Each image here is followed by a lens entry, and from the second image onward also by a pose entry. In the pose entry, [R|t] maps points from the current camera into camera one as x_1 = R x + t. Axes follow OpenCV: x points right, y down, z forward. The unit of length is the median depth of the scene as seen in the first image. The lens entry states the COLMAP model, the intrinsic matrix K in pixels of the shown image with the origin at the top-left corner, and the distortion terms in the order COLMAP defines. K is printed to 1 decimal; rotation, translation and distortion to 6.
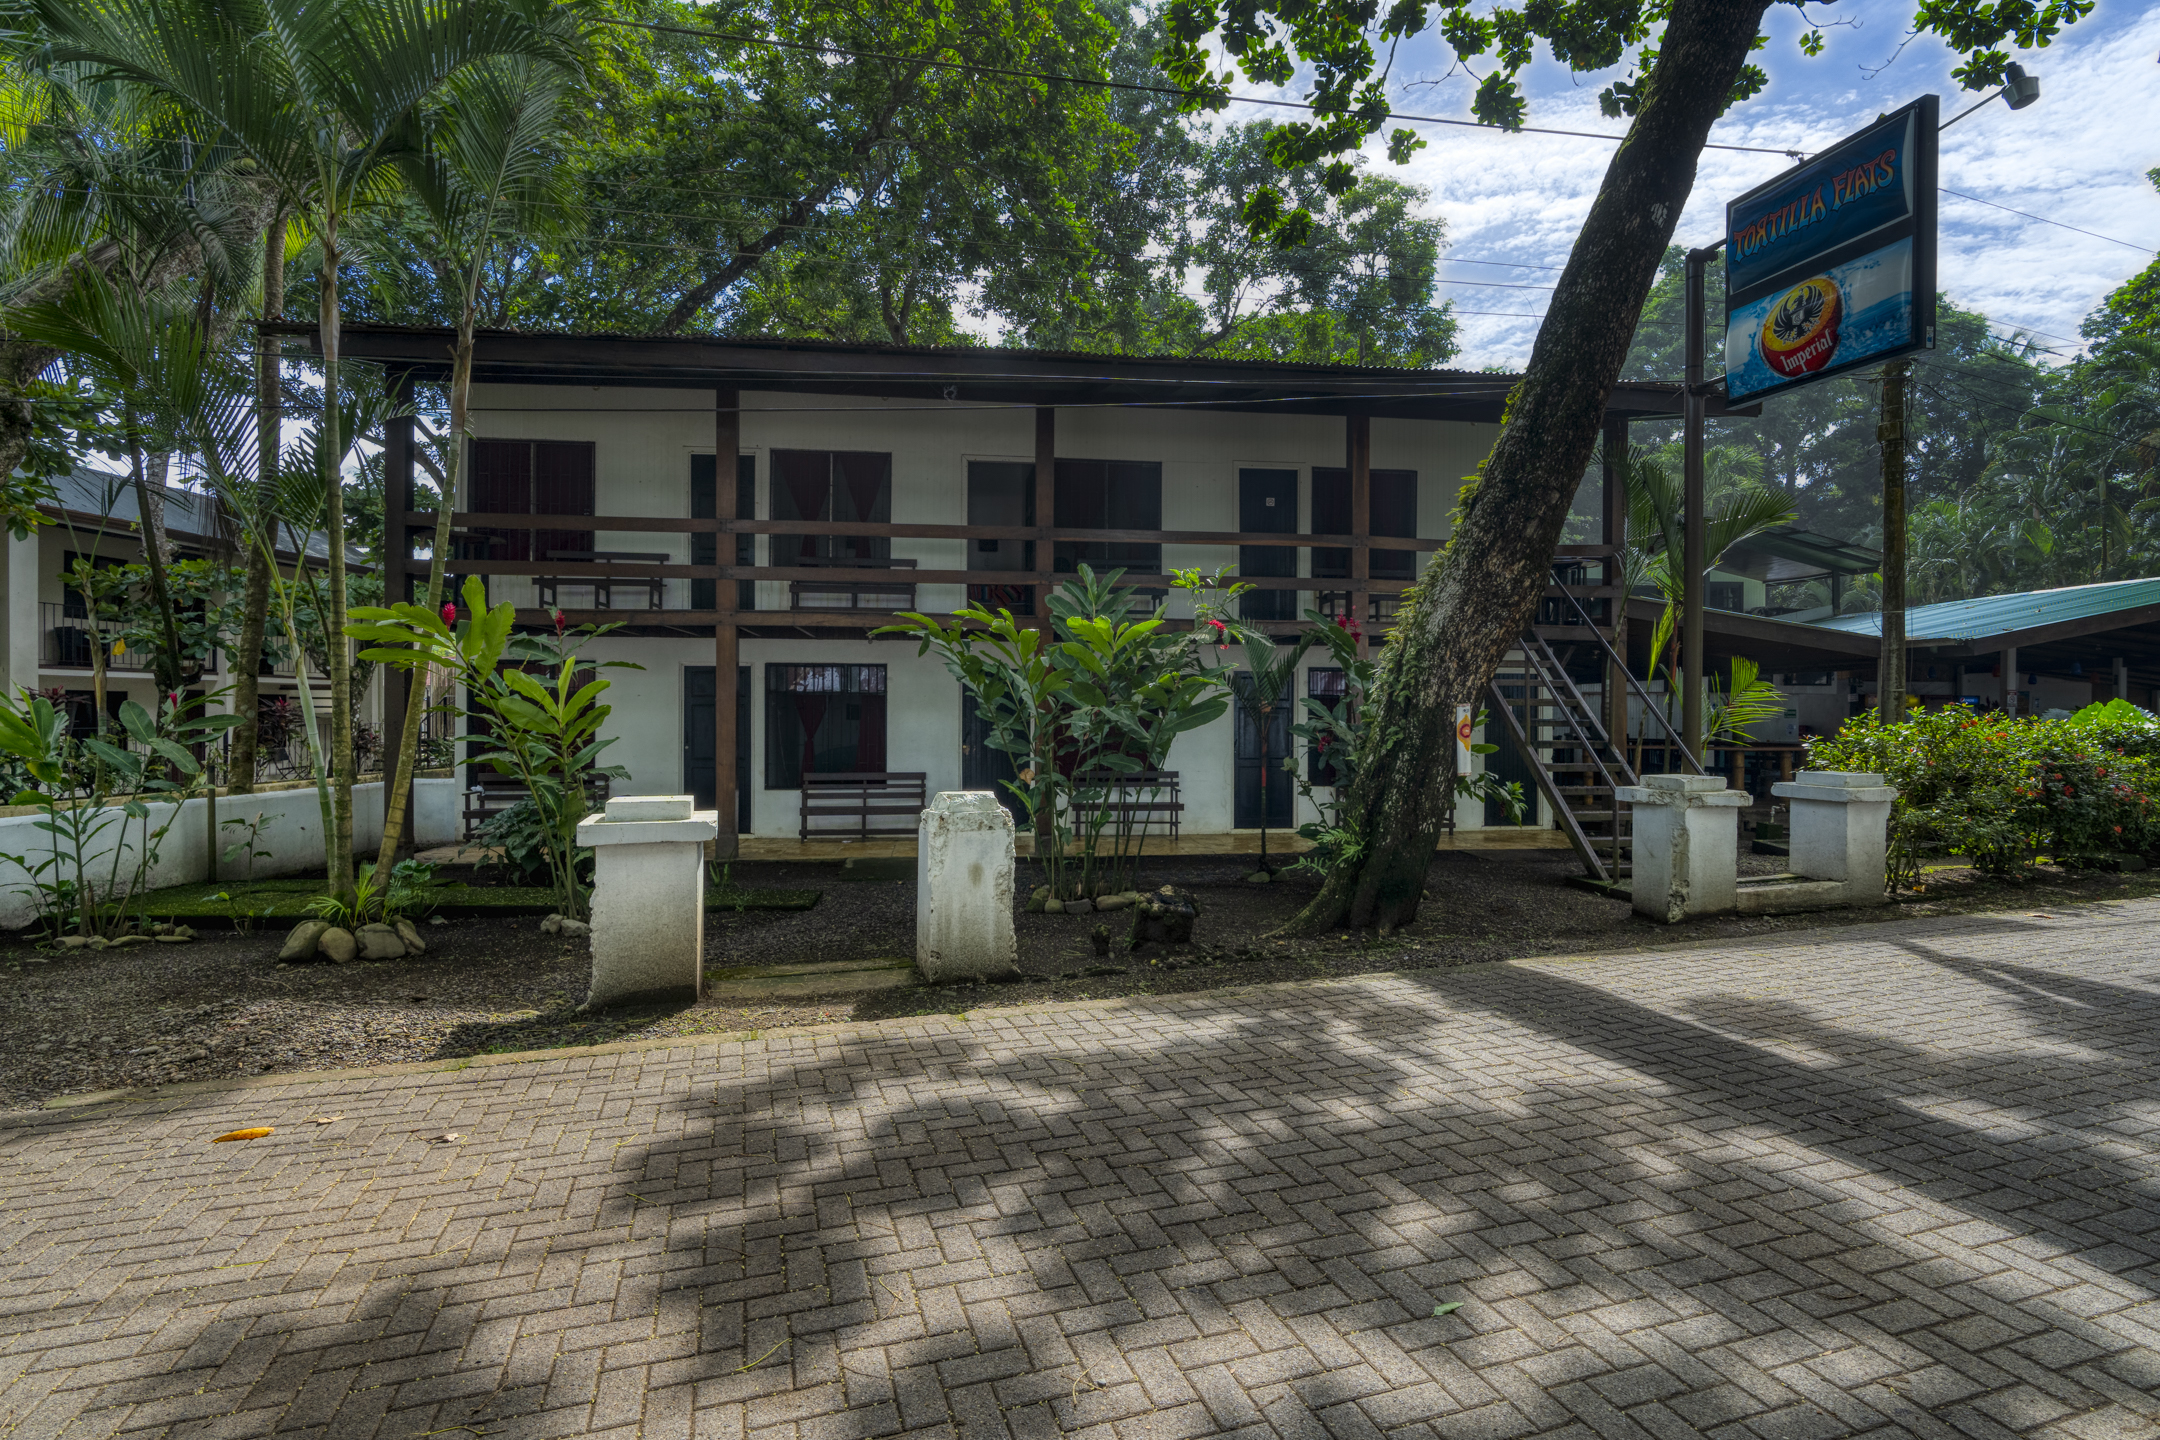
lens RADIAL K [[1060.8, 0, 1080.0], [0, 1060.8, 720.0], [0, 0, 1]] dist [-0.000105, -0.000016]
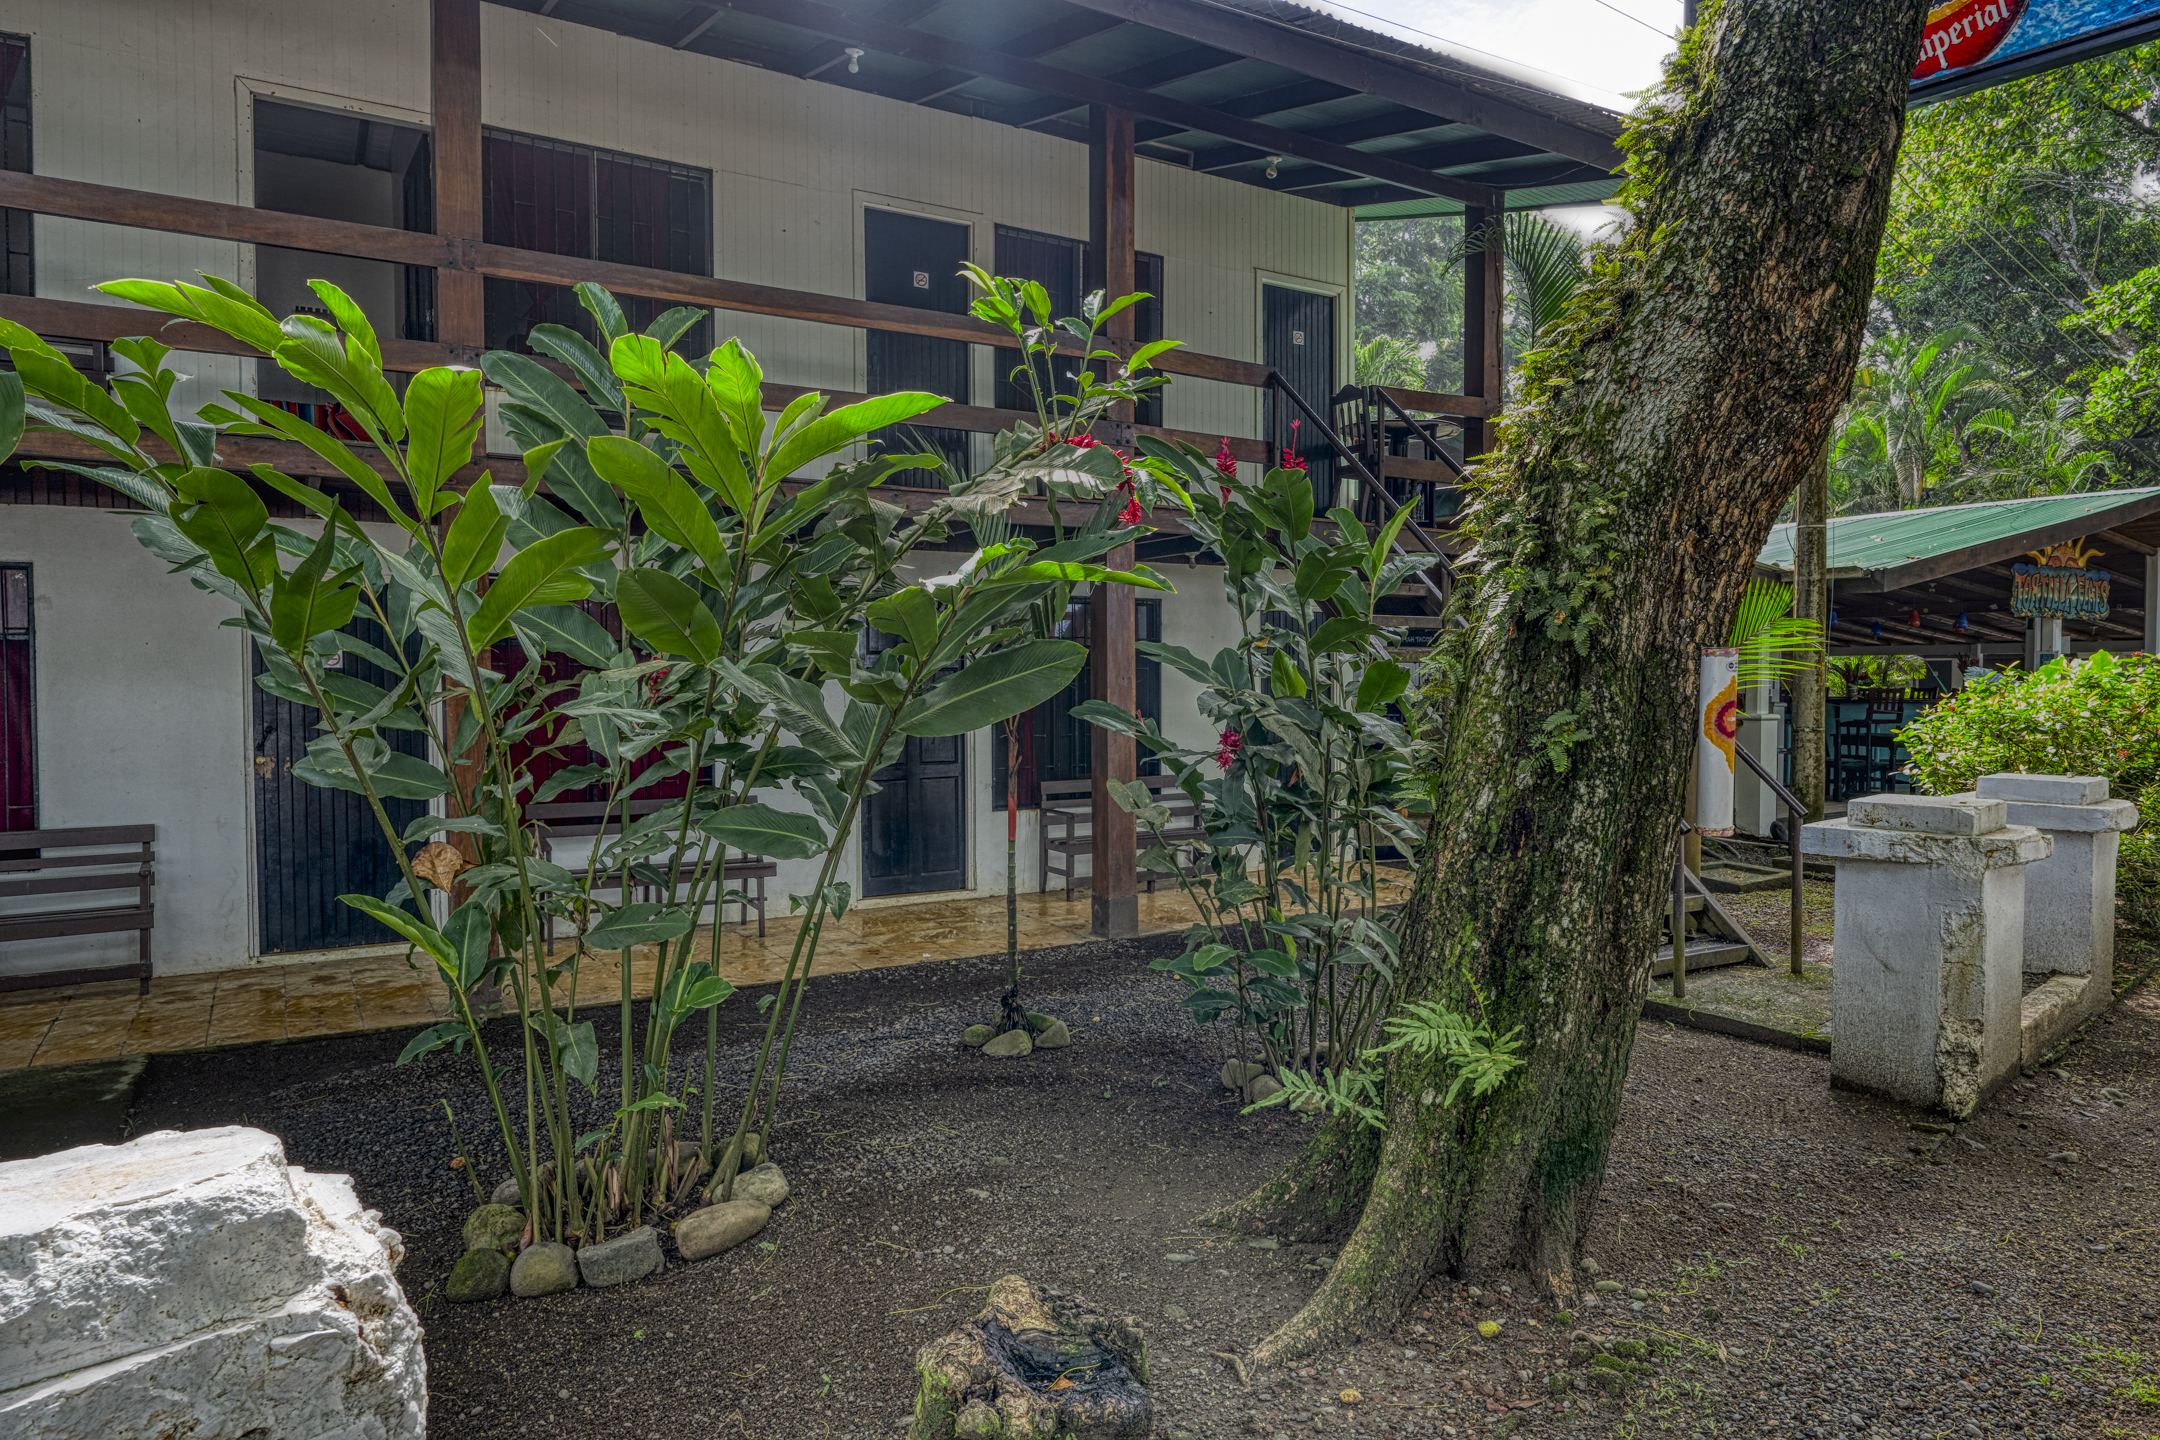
lens RADIAL K [[1326.1, 0, 1080.0], [0, 1326.1, 720.0], [0, 0, 1]] dist [0.003318, 0.001403]
pose [[0.913891, -0.019338, 0.405498, -0.035907], [0.009168, 0.999593, 0.027007, -0.003908], [-0.405855, -0.020964, 0.913697, 0.568683]]
